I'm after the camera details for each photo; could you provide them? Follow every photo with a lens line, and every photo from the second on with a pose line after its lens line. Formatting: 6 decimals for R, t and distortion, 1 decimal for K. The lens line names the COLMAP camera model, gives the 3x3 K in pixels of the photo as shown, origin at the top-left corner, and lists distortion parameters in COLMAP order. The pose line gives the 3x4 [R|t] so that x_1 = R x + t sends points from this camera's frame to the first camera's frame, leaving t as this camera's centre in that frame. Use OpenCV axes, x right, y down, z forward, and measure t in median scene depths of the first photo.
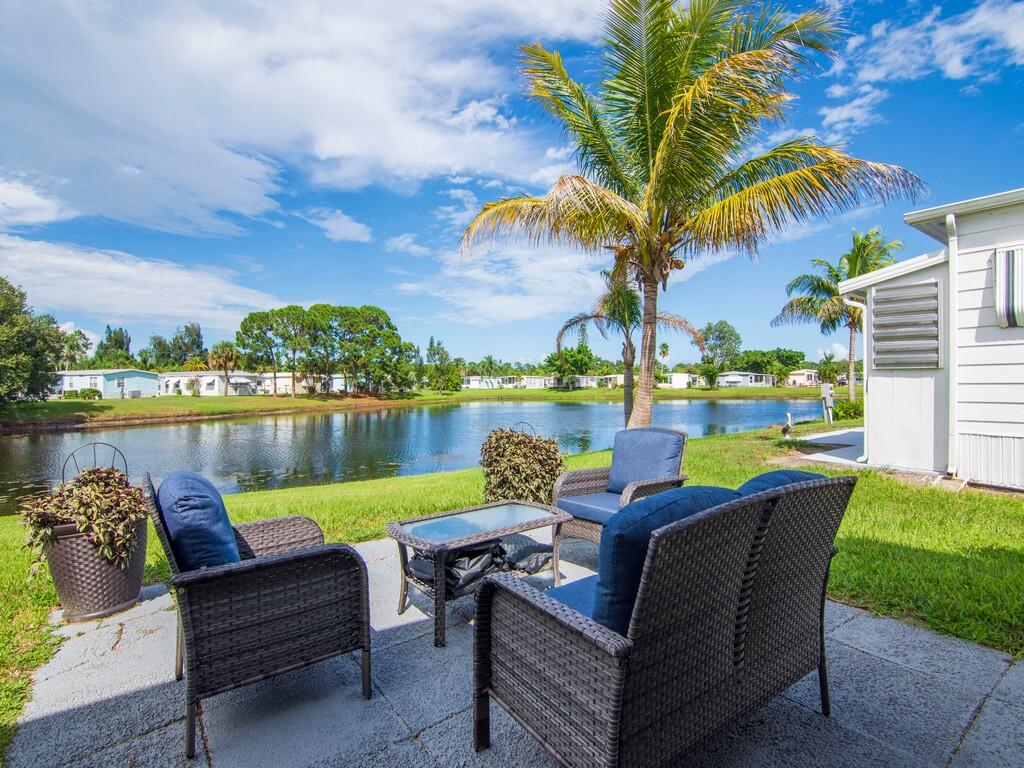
lens RADIAL K [[502.1, 0, 506.3], [0, 502.1, 386.3], [0, 0, 1]] dist [0.010753, -0.016120]
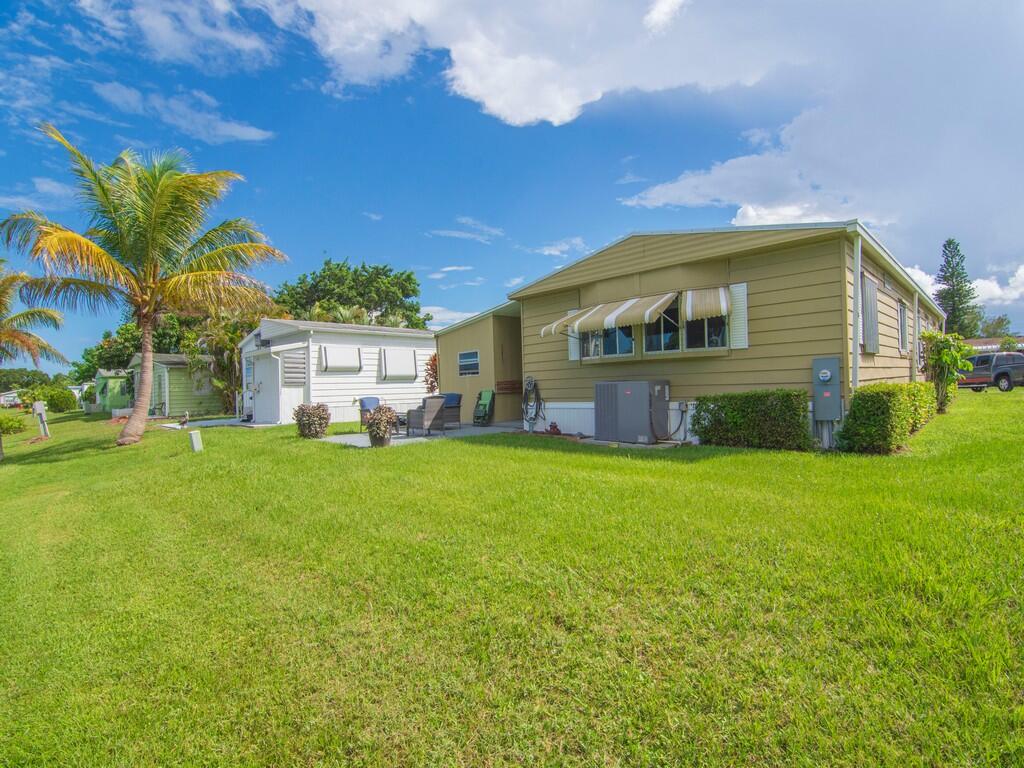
lens RADIAL K [[498.4, 0, 508.5], [0, 498.4, 386.5], [0, 0, 1]] dist [-0.006857, -0.007326]
pose [[-0.154710, 0.020332, 0.987751, -0.093995], [0.037113, 0.999202, -0.014754, 0.002629], [-0.987263, 0.034375, -0.155342, 0.015617]]
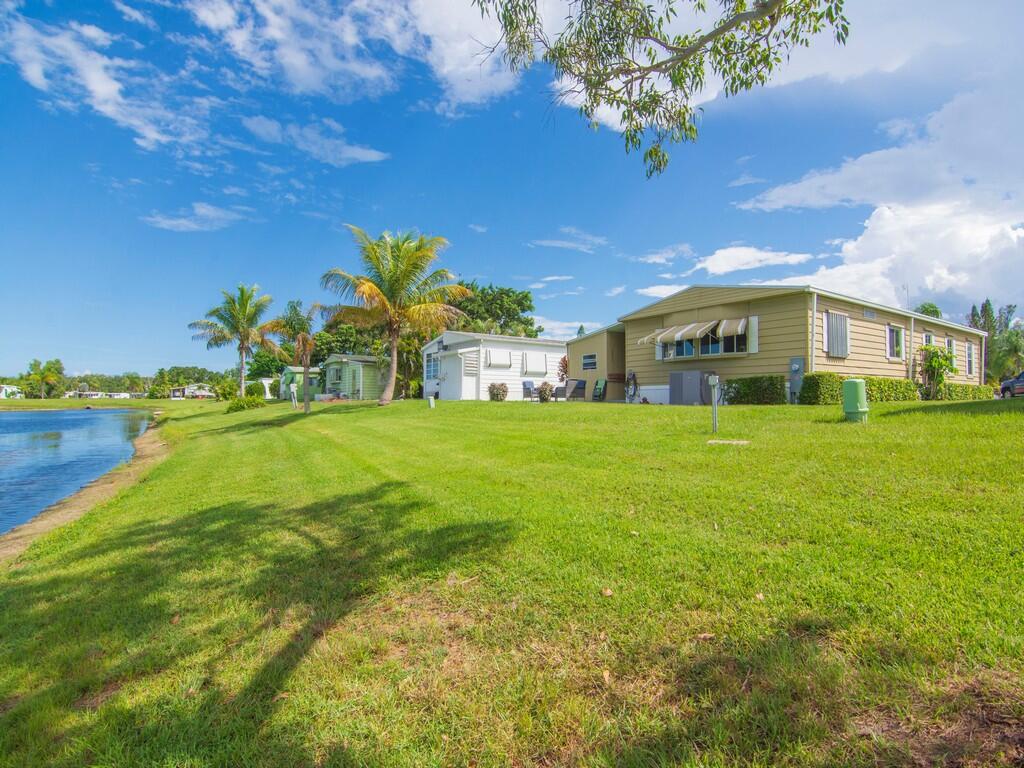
lens RADIAL K [[502.1, 0, 506.3], [0, 502.1, 386.3], [0, 0, 1]] dist [0.010753, -0.016120]
pose [[0.042824, 0.037925, 0.998363, -0.153637], [-0.000018, 0.999279, -0.037959, 0.010089], [-0.999083, 0.001608, 0.042794, 0.027693]]
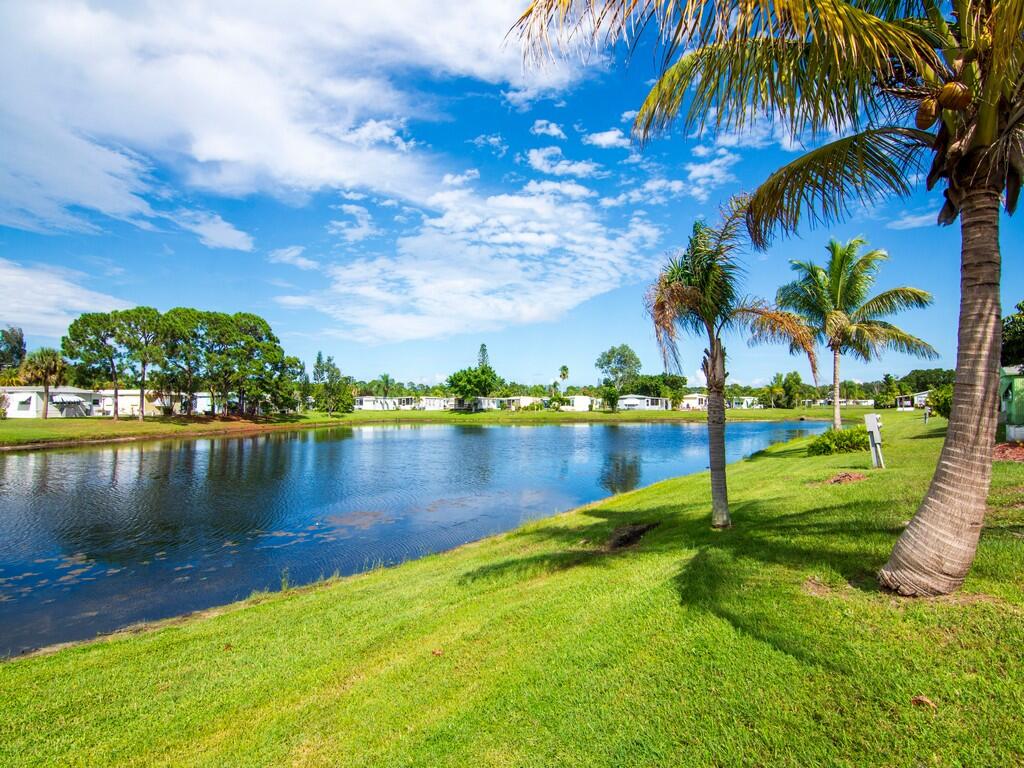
lens RADIAL K [[498.7, 0, 509.2], [0, 498.7, 382.6], [0, 0, 1]] dist [-0.007353, -0.009594]
pose [[0.975882, 0.017482, 0.217598, -0.011135], [-0.006794, 0.998738, -0.049767, -0.001624], [-0.218193, 0.047089, 0.974769, 0.053193]]
